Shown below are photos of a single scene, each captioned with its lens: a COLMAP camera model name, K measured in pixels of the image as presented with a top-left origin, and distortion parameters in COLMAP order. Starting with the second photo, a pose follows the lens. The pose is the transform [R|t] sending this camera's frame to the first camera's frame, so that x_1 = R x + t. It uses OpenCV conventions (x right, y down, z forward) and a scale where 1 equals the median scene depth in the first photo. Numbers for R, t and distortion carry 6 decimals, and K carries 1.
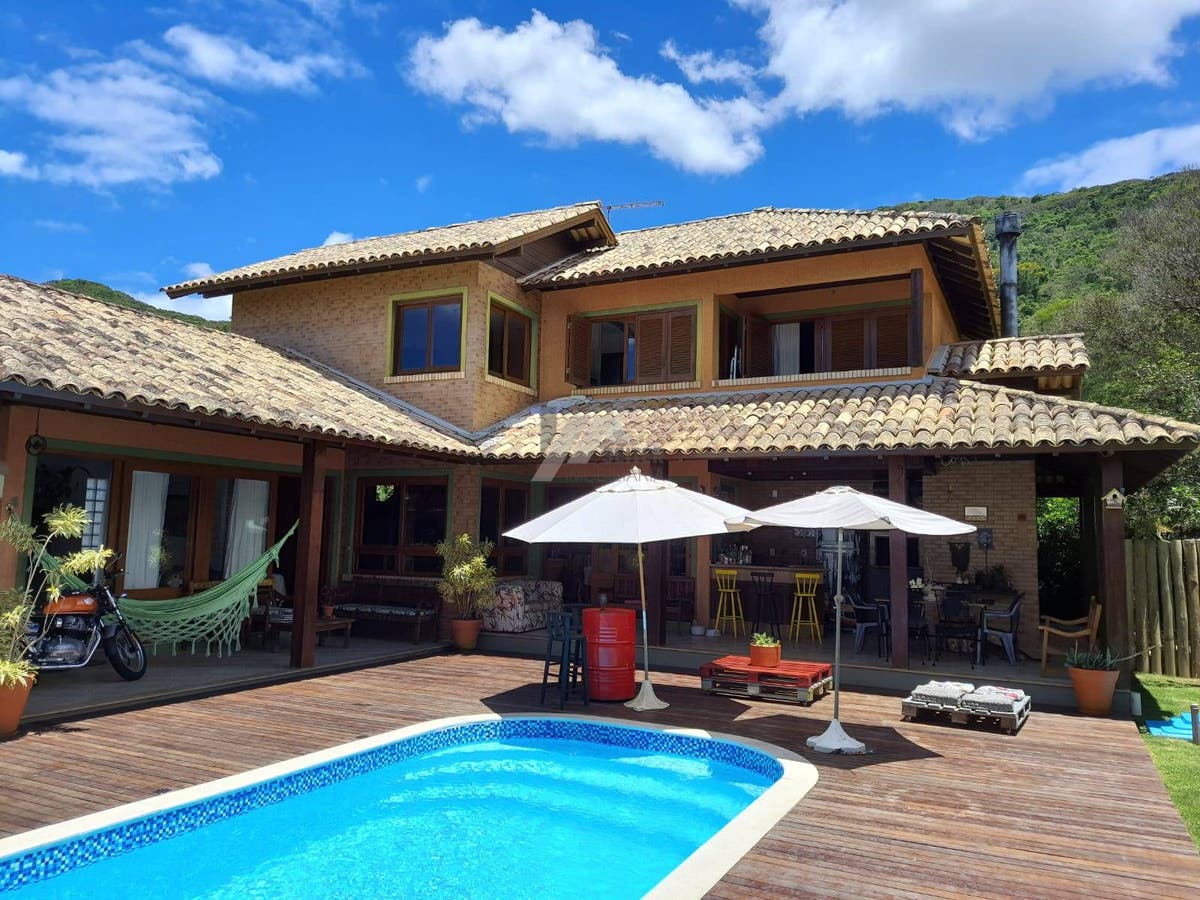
lens RADIAL K [[888.5, 0, 603.4], [0, 888.5, 454.8], [0, 0, 1]] dist [0.058504, -0.012768]
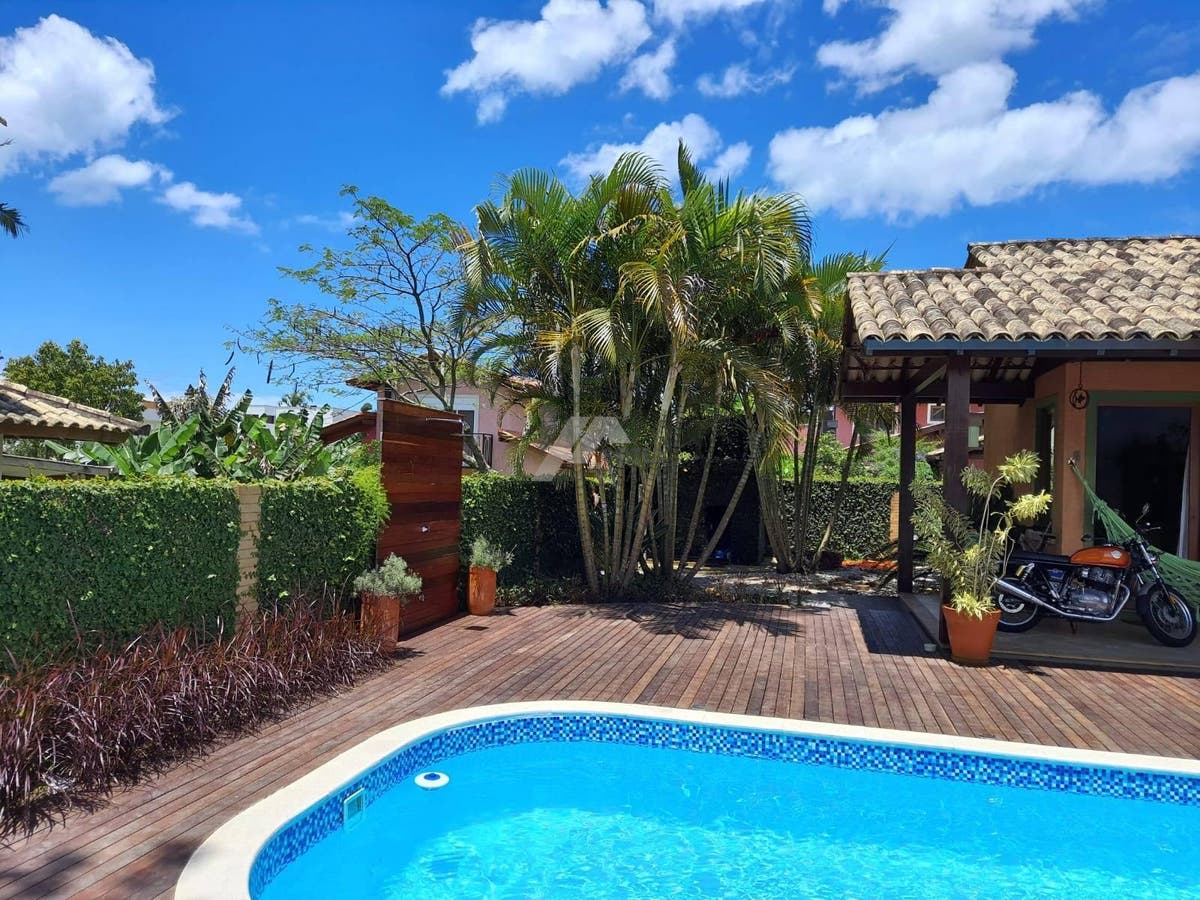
lens RADIAL K [[888.5, 0, 606.5], [0, 888.5, 440.6], [0, 0, 1]] dist [0.058504, -0.012768]
pose [[0.241961, -0.060319, -0.968409, 0.387234], [0.071563, 0.996457, -0.044186, 0.076006], [0.967643, -0.058611, 0.245420, 0.417353]]
